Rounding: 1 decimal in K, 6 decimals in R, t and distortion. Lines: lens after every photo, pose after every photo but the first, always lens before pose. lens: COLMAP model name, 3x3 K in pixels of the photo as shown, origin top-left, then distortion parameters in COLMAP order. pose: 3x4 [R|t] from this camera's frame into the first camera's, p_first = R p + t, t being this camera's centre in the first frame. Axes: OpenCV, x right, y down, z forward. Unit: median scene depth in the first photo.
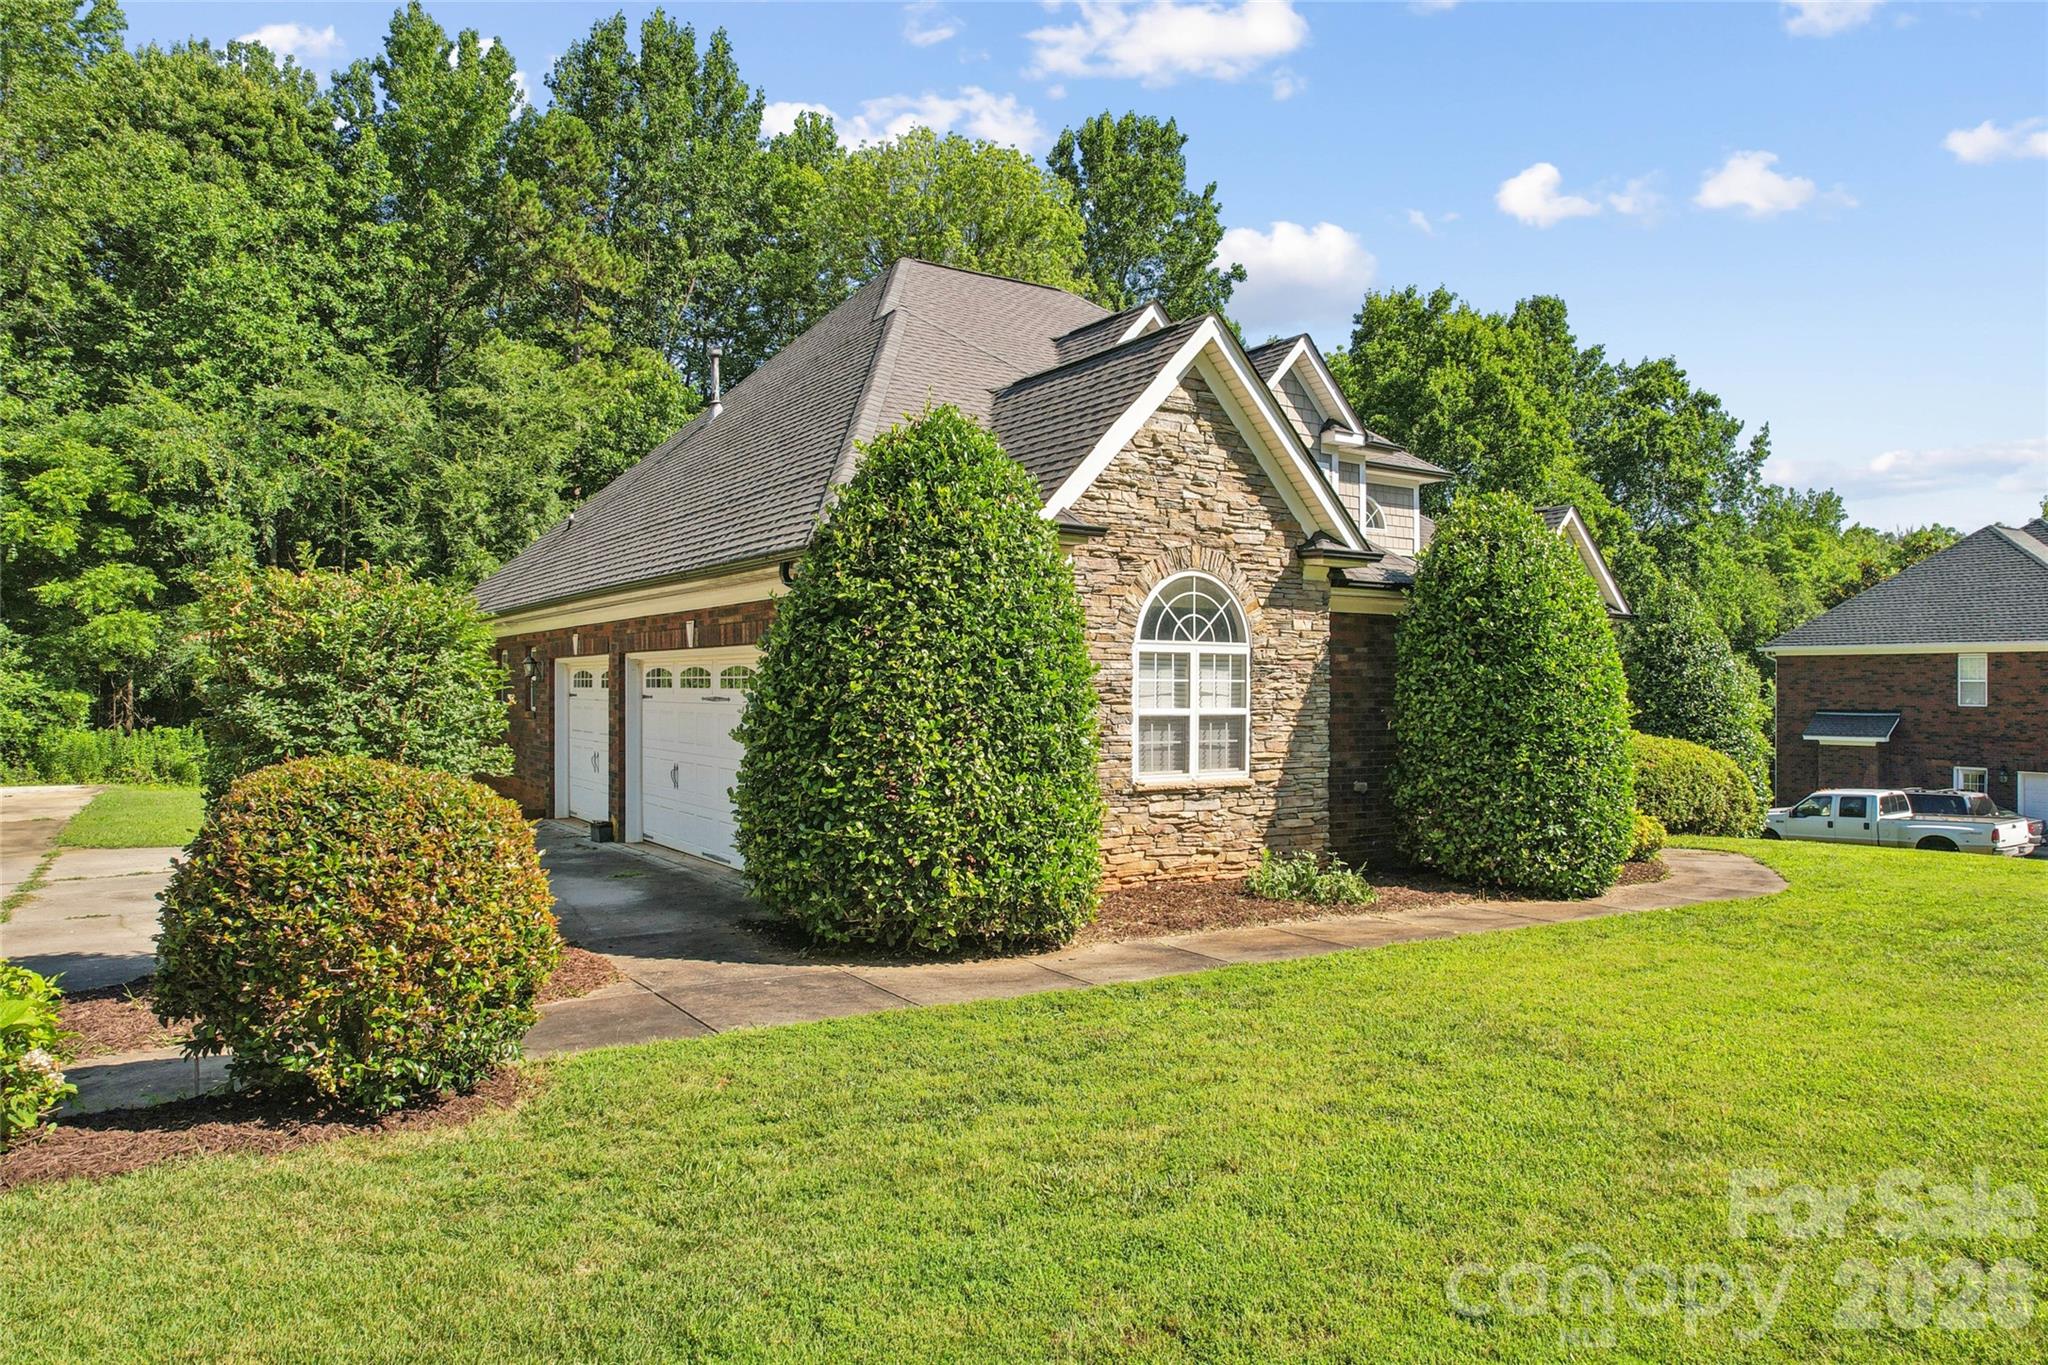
lens RADIAL K [[1309.9, 0, 1044.3], [0, 1309.9, 669.1], [0, 0, 1]] dist [-0.093848, 0.098700]
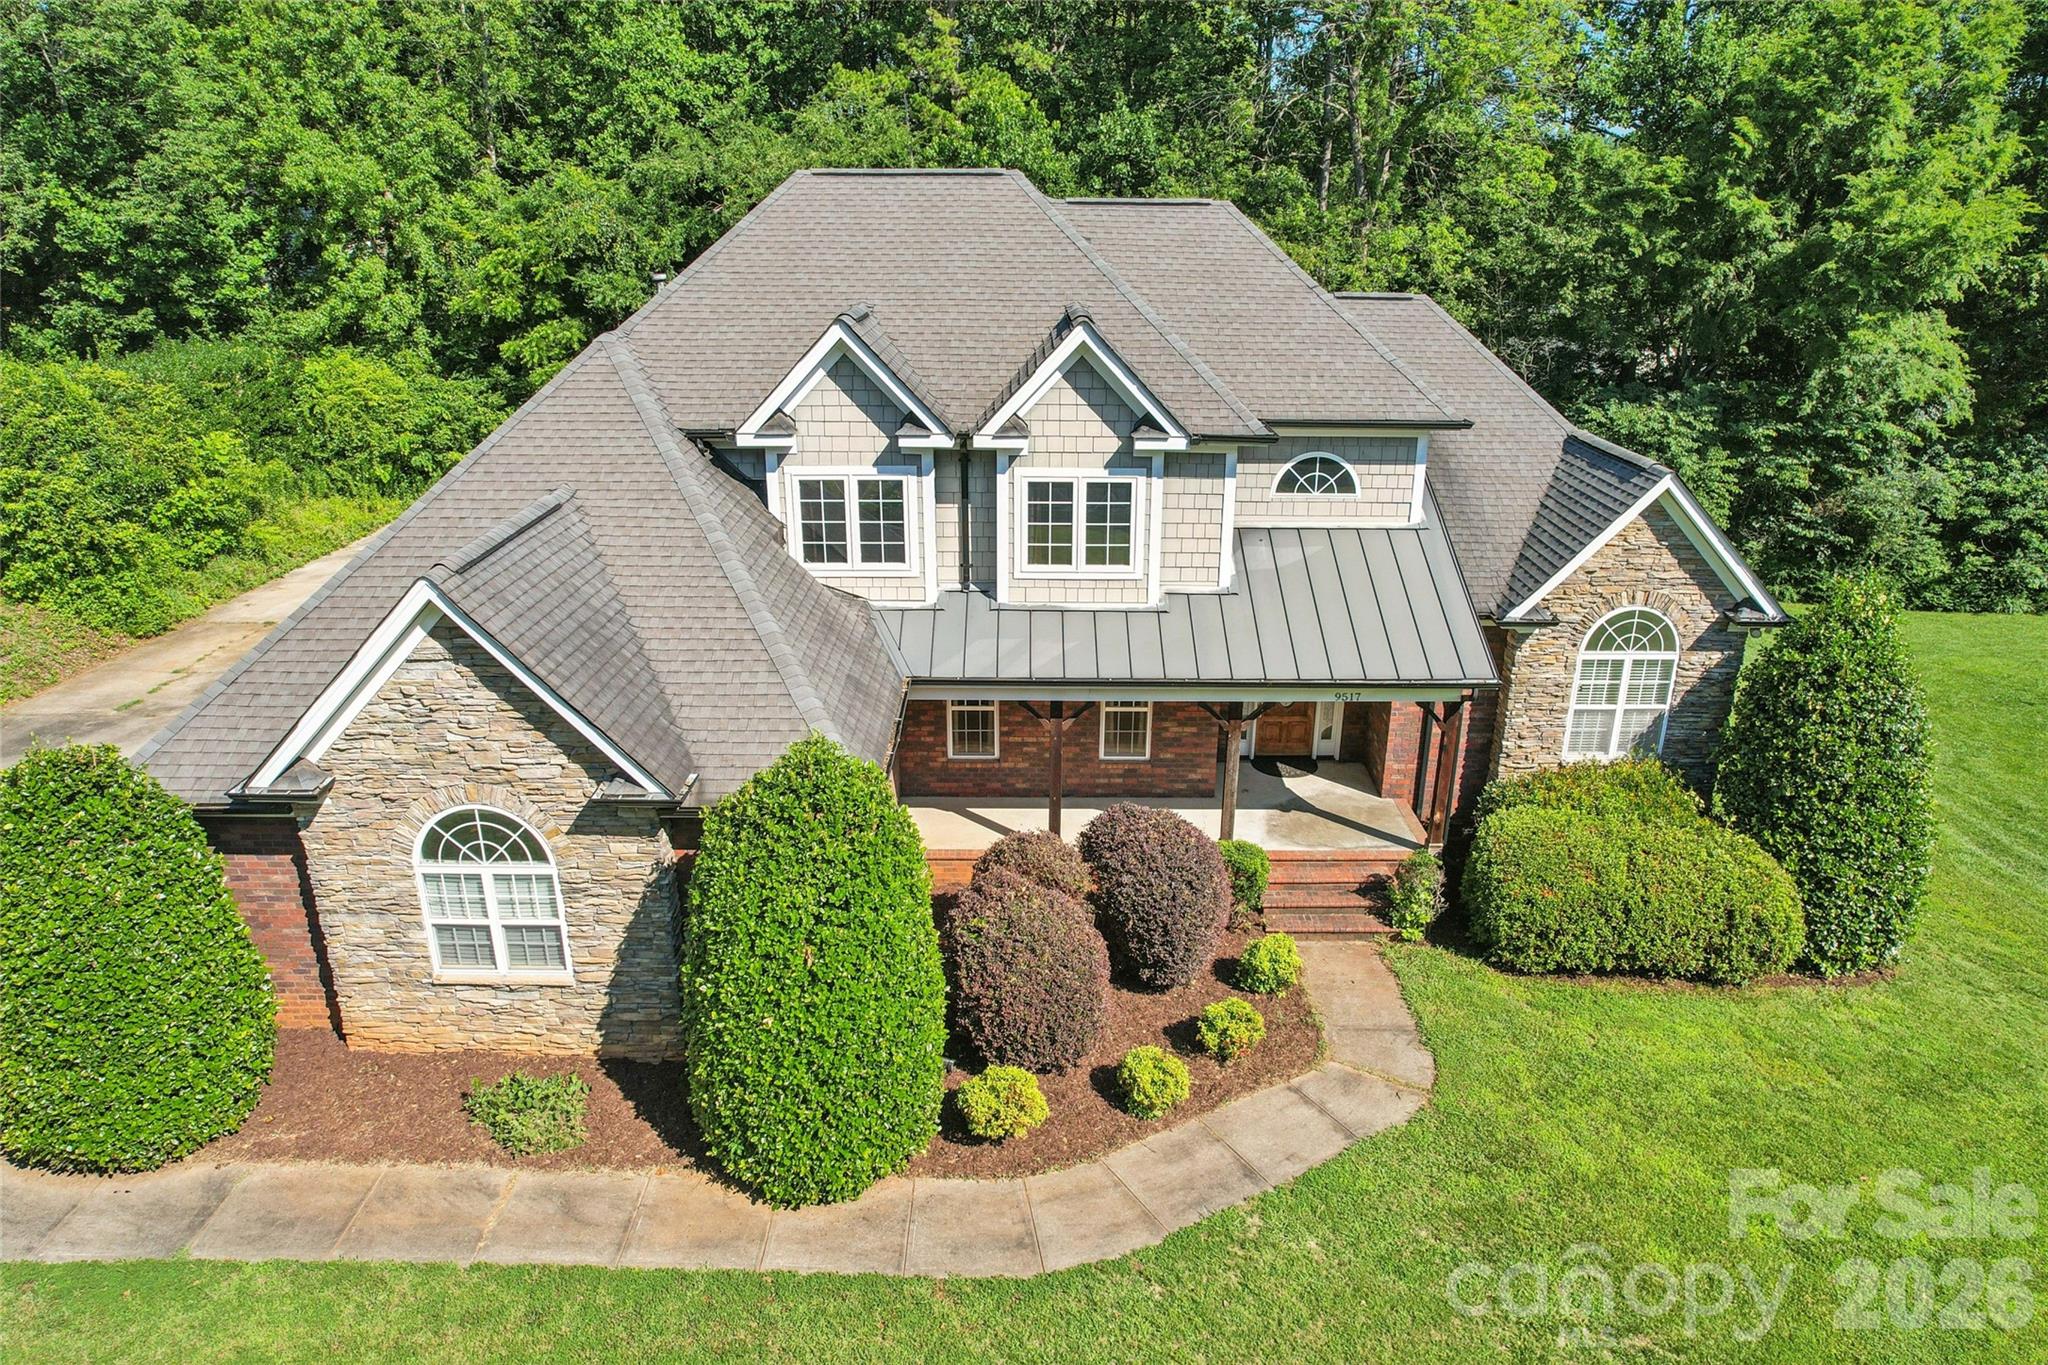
lens RADIAL K [[1309.9, 0, 1044.3], [0, 1309.9, 669.1], [0, 0, 1]] dist [-0.093848, 0.098700]
pose [[0.832708, 0.195803, -0.517936, 0.875225], [0.000776, 0.934976, 0.354711, -0.470663], [0.553711, -0.295773, 0.778410, 0.424361]]
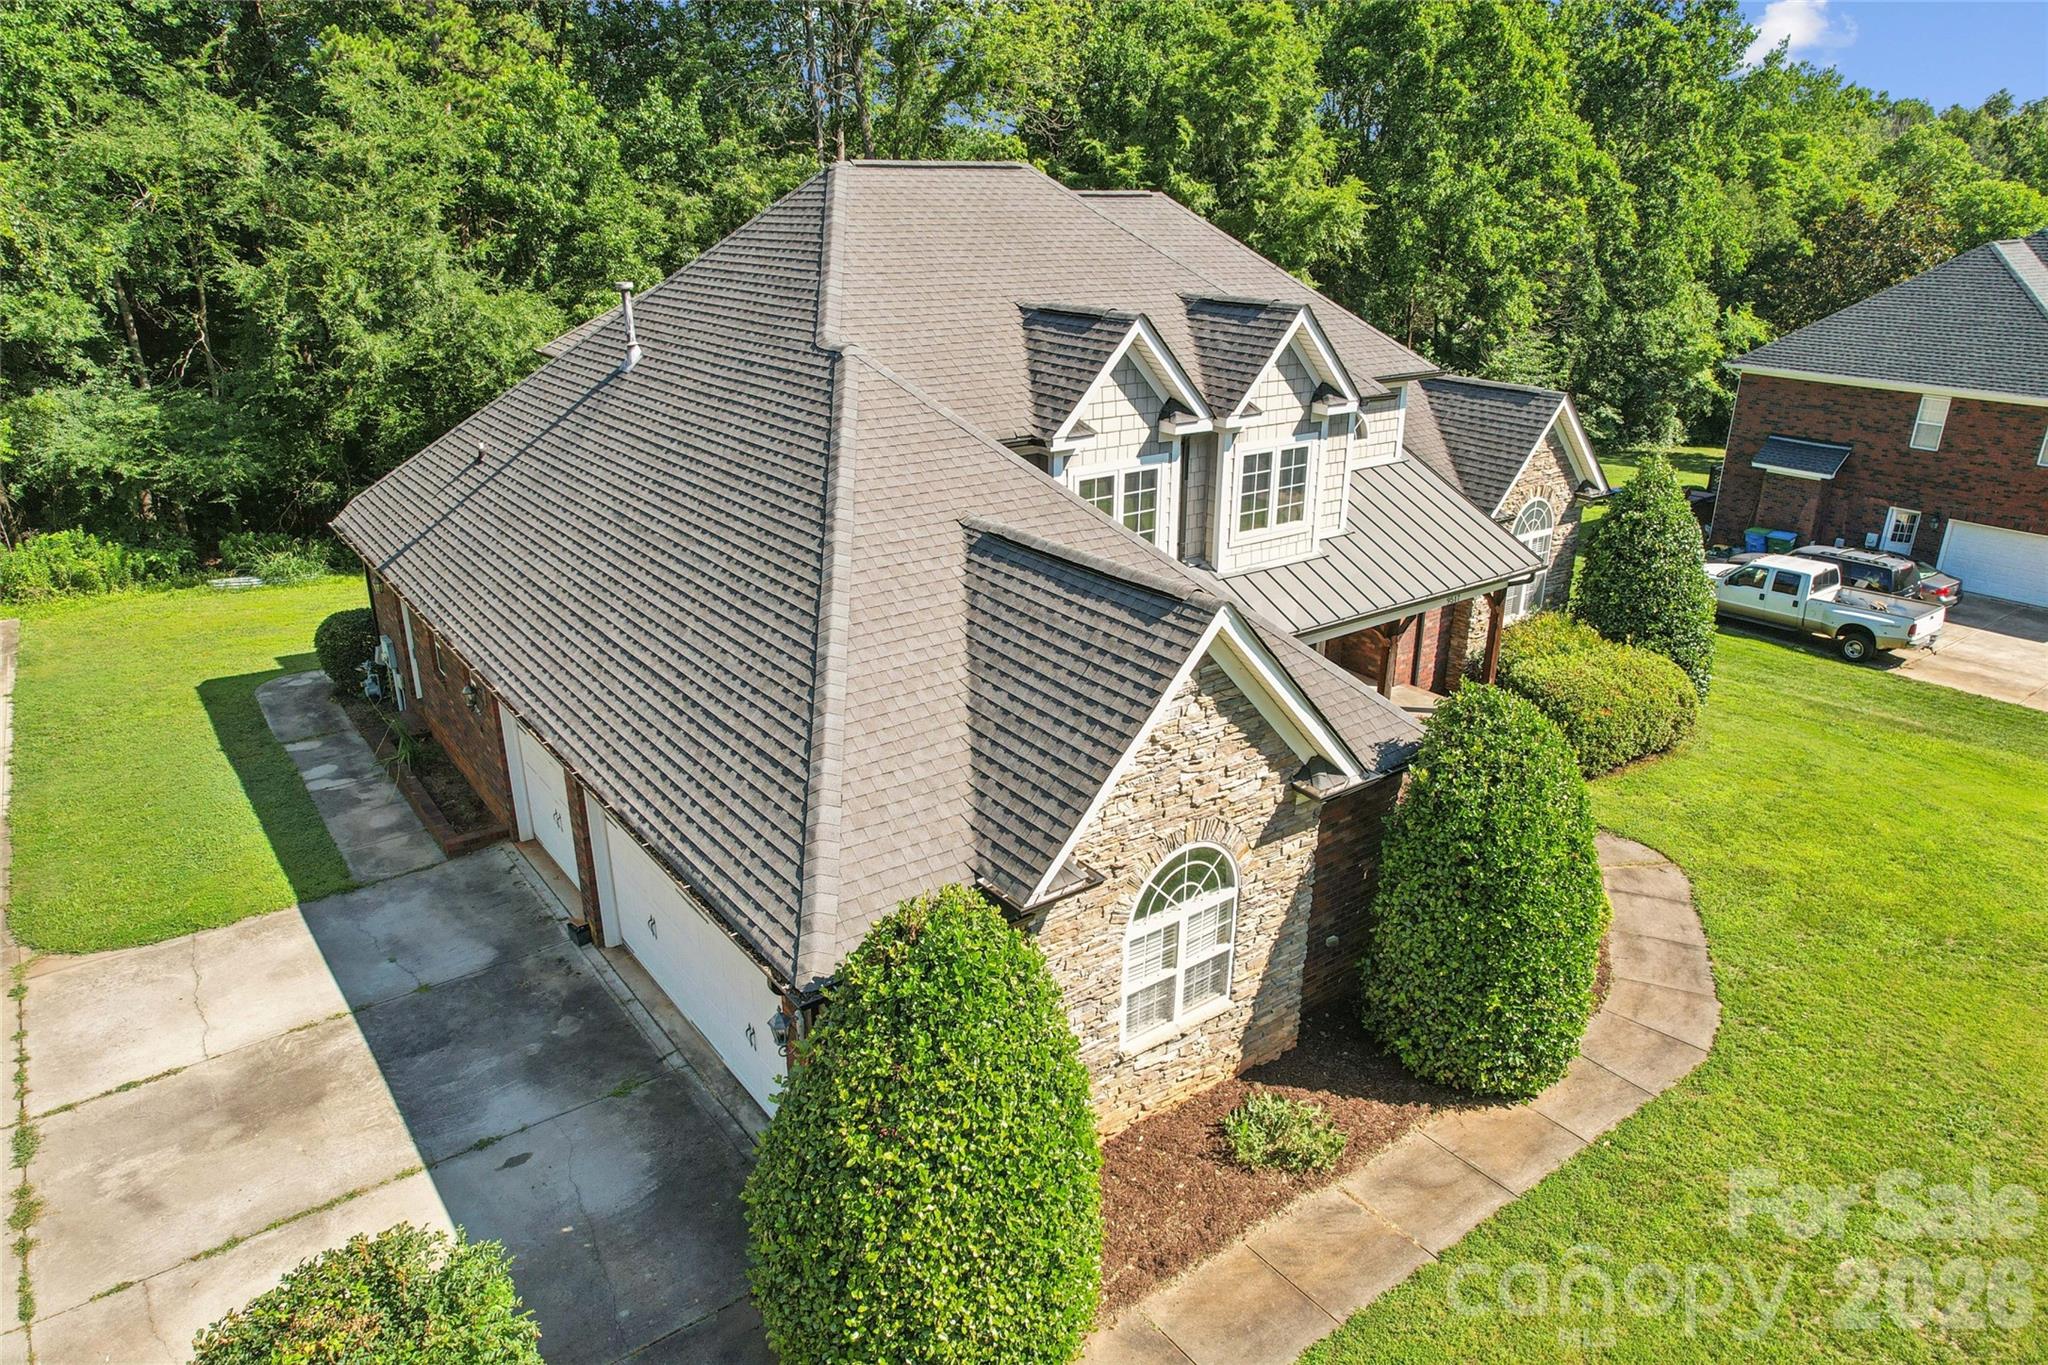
lens RADIAL K [[1309.9, 0, 1044.3], [0, 1309.9, 669.1], [0, 0, 1]] dist [-0.093848, 0.098700]
pose [[0.998557, -0.010723, 0.052626, -0.035303], [-0.009136, 0.931674, 0.363182, -0.477440], [-0.052925, -0.363138, 0.930231, 0.135201]]
